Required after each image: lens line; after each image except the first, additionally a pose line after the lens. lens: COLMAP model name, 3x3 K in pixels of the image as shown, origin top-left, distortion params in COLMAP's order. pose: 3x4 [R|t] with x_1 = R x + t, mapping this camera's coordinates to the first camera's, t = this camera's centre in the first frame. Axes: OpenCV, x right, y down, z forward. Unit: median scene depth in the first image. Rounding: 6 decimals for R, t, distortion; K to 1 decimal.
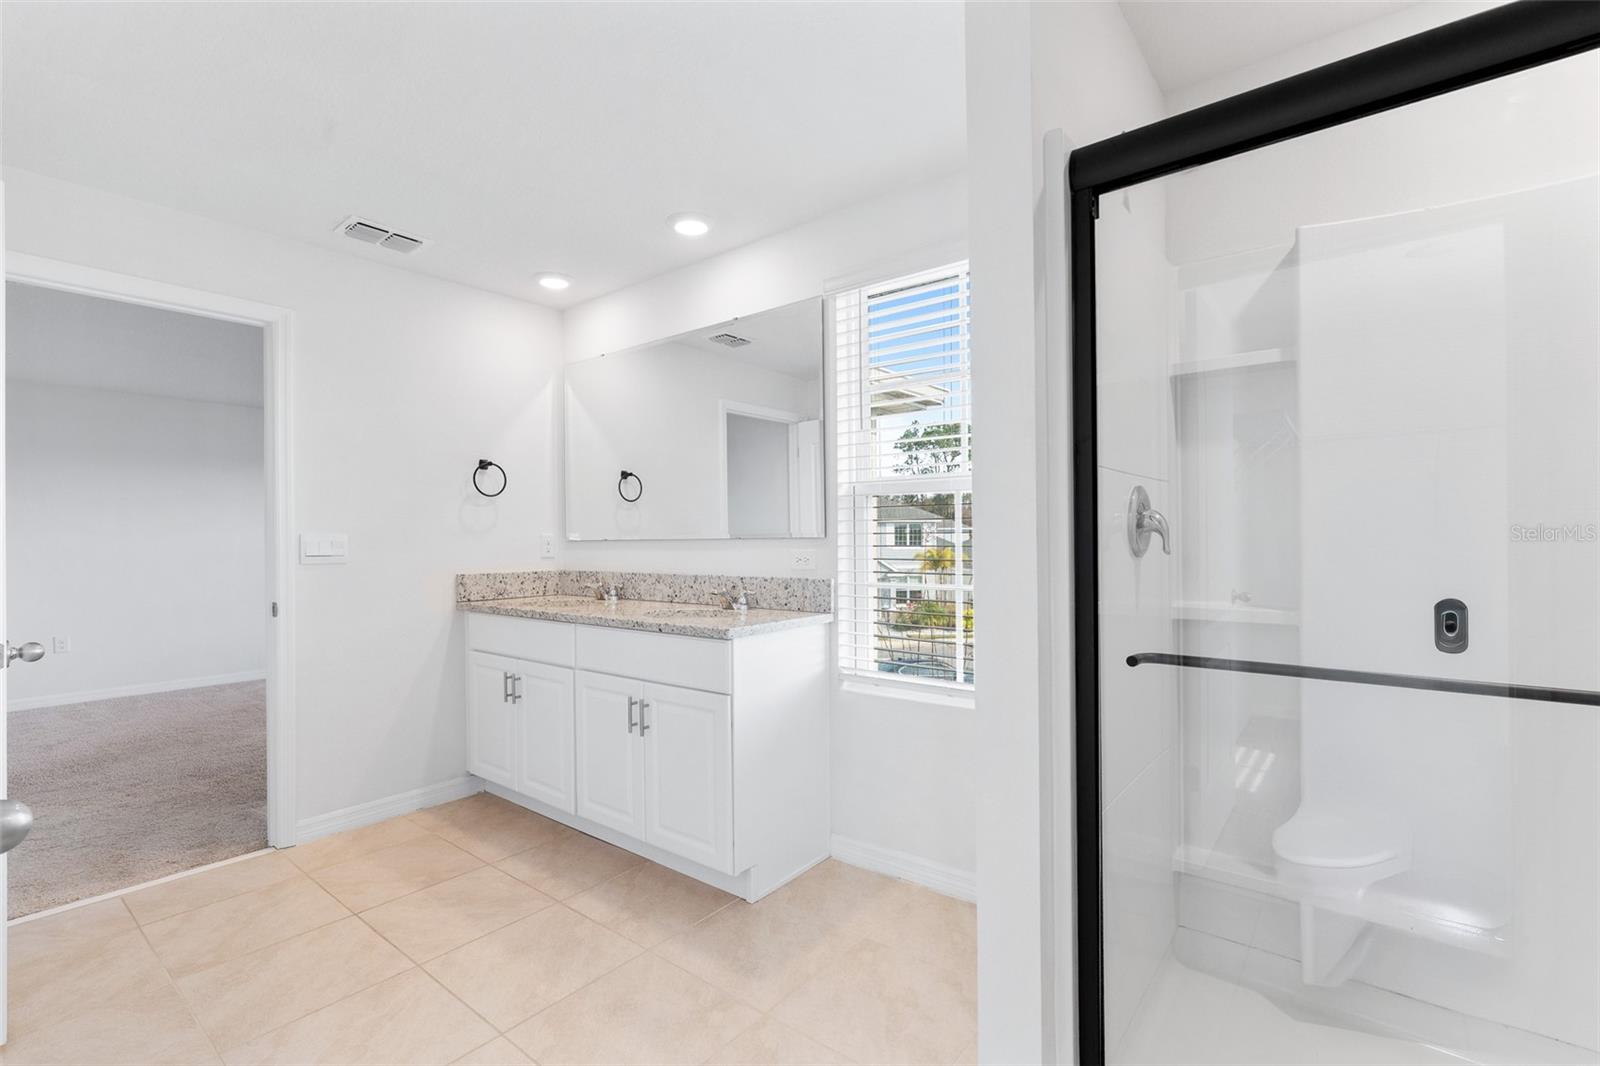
lens RADIAL K [[717.0, 0, 794.1], [0, 717.0, 533.2], [0, 0, 1]] dist [-0.005929, 0.000214]
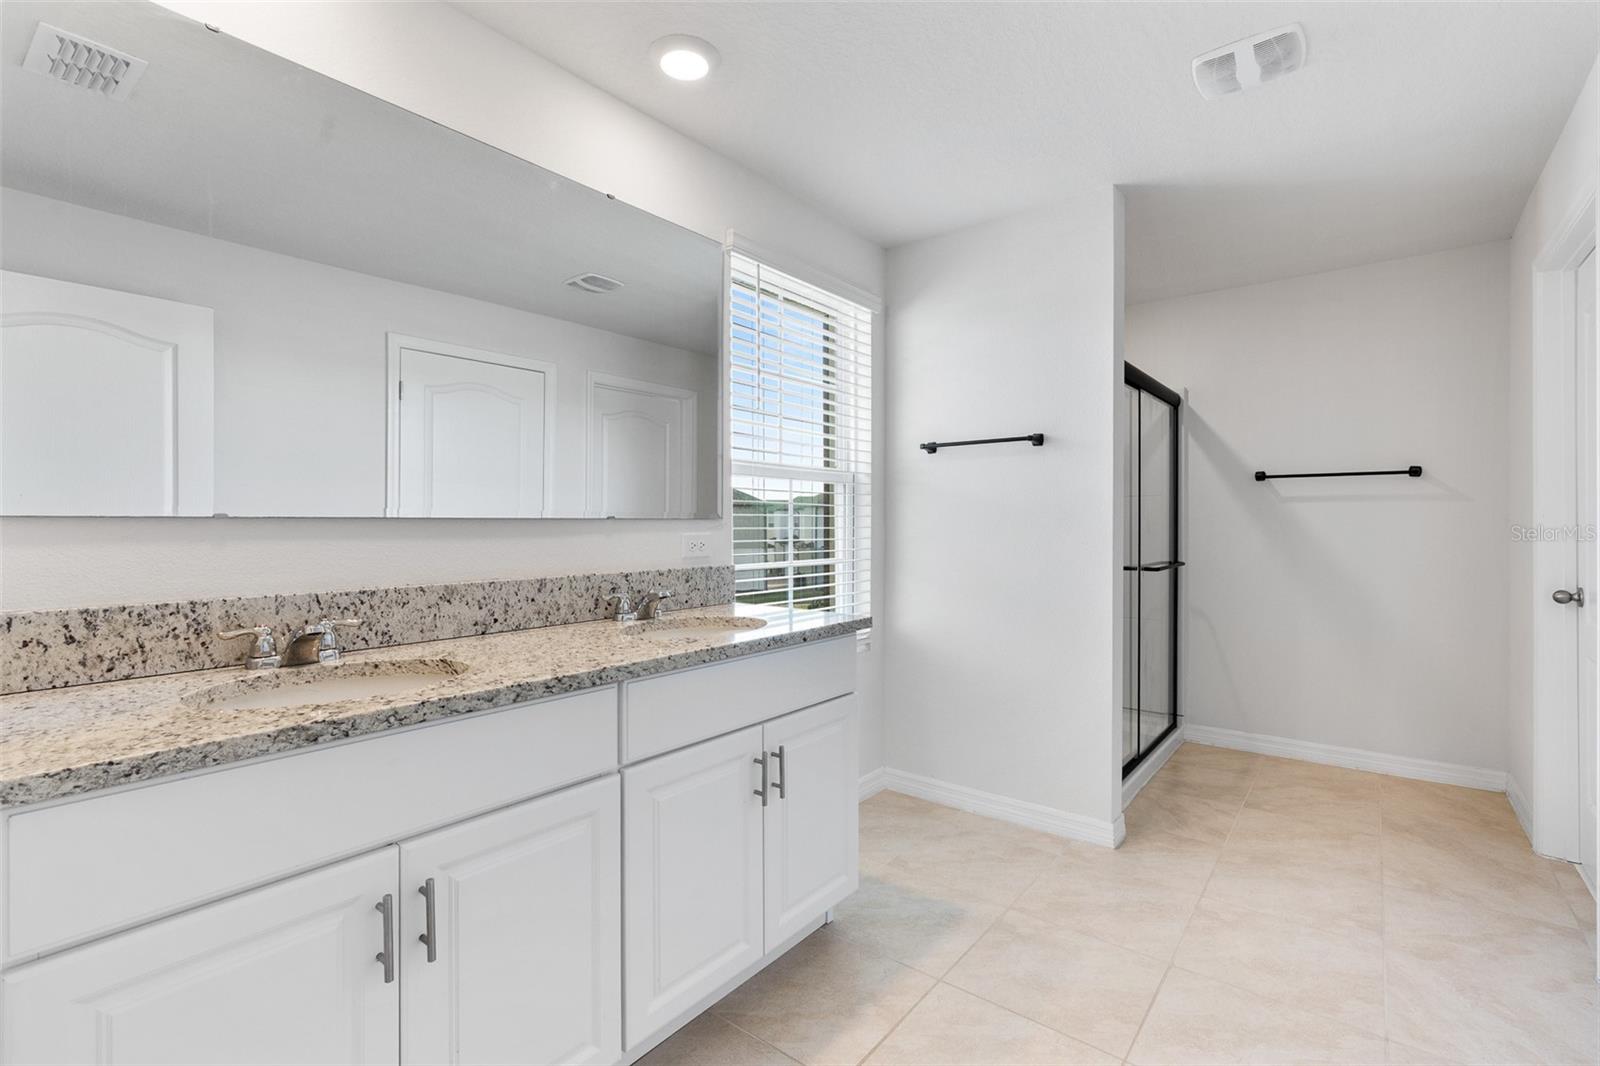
lens RADIAL K [[719.1, 0, 800.9], [0, 719.1, 524.0], [0, 0, 1]] dist [-0.001592, -0.000297]
pose [[-0.006747, 0.008565, 0.999941, -0.786630], [-0.007469, 0.999935, -0.008615, 0.017949], [-0.999949, -0.007527, -0.006683, 0.846364]]
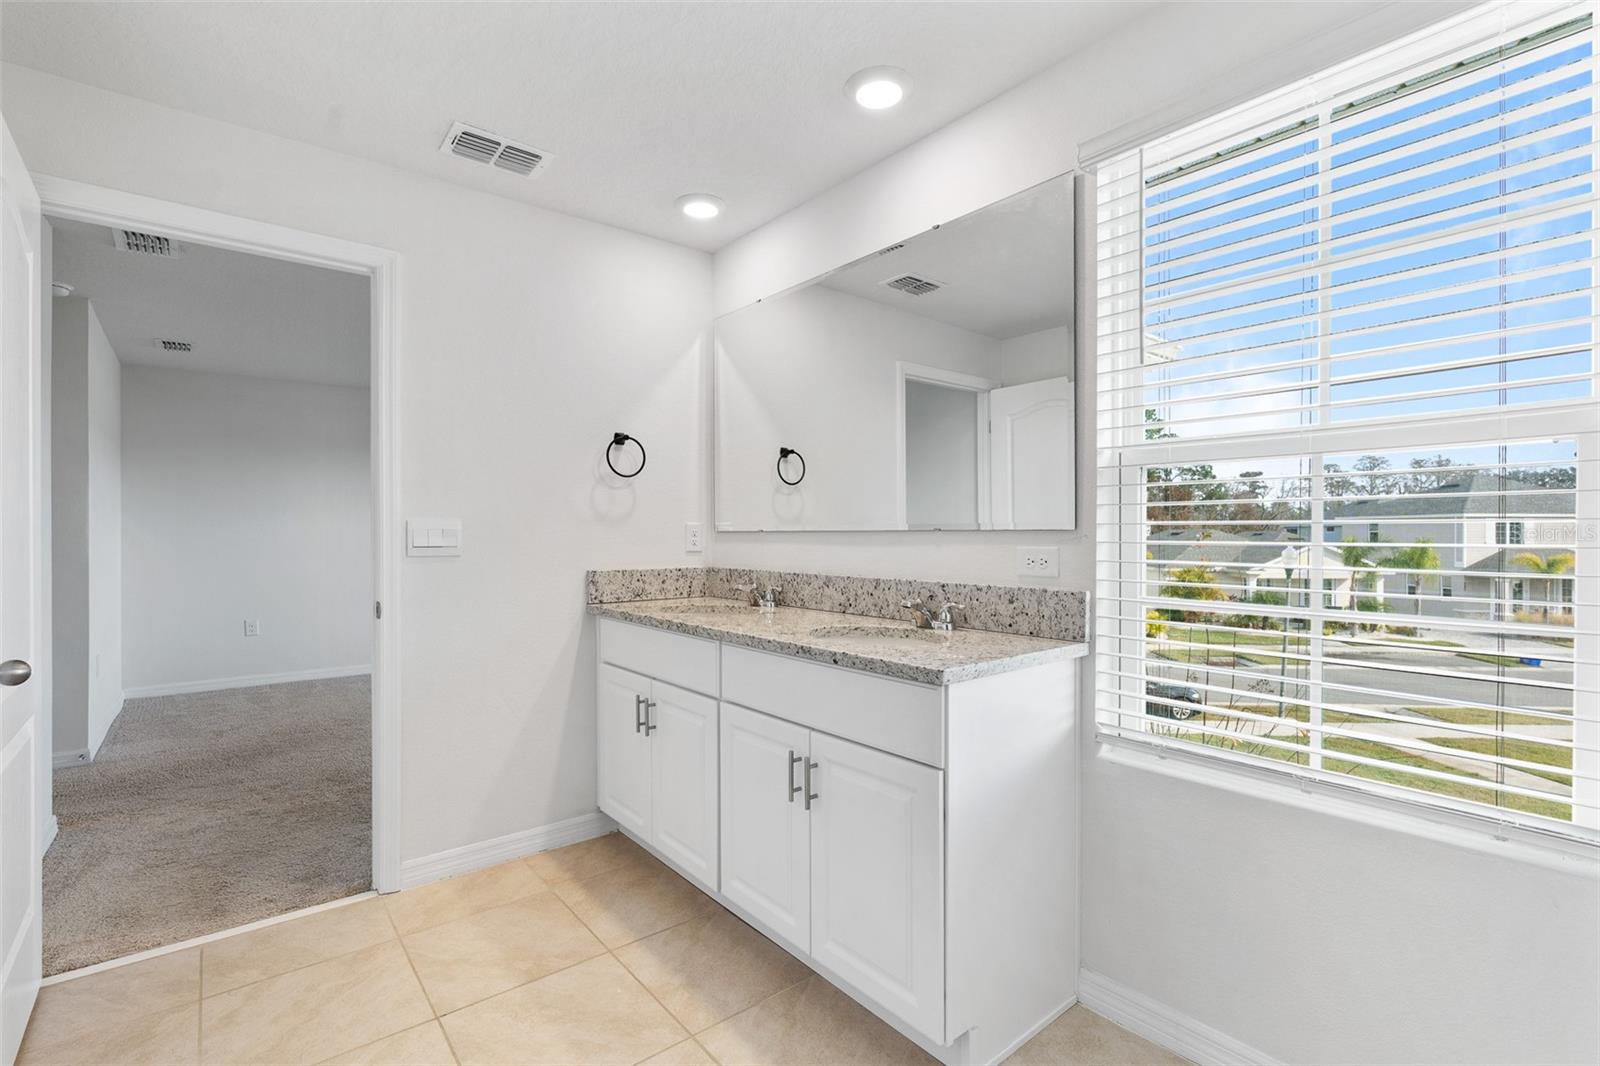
lens RADIAL K [[732.9, 0, 800.0], [0, 732.9, 533.0], [0, 0, 1]] dist [0.002245, 0.000245]
pose [[0.978490, 0.009267, -0.206088, -0.063094], [-0.007360, 0.999923, 0.010015, 0.004055], [0.206165, -0.008282, 0.978482, 0.253559]]
